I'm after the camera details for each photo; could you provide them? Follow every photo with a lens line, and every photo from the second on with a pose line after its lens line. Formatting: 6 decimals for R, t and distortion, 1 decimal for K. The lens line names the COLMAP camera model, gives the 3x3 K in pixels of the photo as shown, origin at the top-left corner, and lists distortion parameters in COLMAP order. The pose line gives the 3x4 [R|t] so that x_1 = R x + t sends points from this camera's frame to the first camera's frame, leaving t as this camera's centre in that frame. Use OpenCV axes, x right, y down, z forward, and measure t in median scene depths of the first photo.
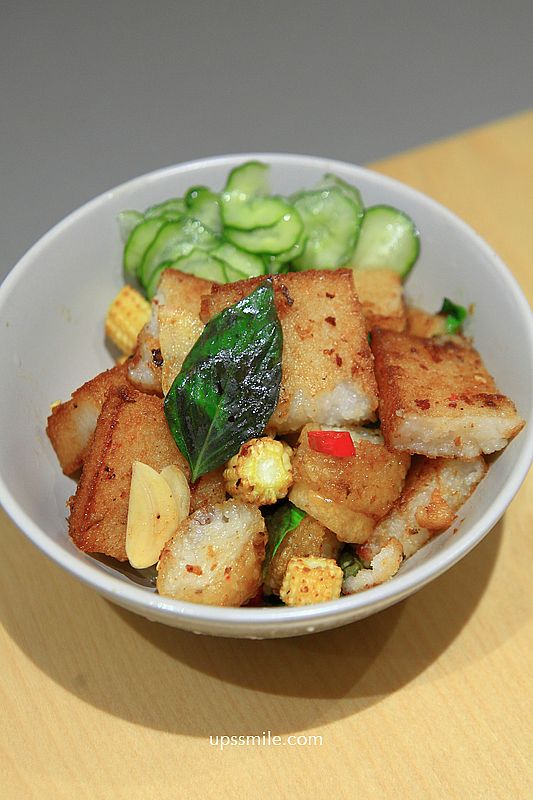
lens RADIAL K [[1319.6, 0, 266.5], [0, 1319.6, 400.0], [0, 0, 1]] dist [0.012077, 0.013885]
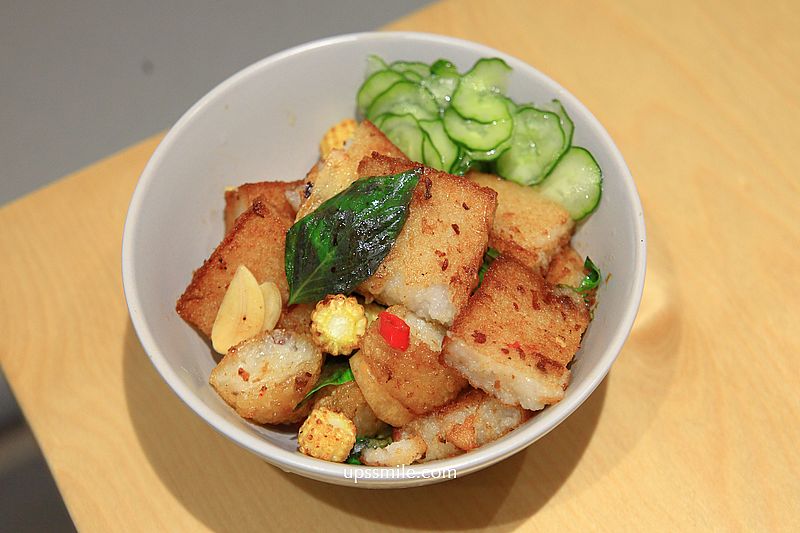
lens RADIAL K [[1319.6, 0, 400.0], [0, 1319.6, 266.5], [0, 0, 1]] dist [0.012077, 0.013885]
pose [[0.847232, 0.443993, -0.291663, 0.335032], [-0.422362, 0.896002, 0.137077, -0.159597], [0.322192, 0.007052, 0.946648, -0.022131]]
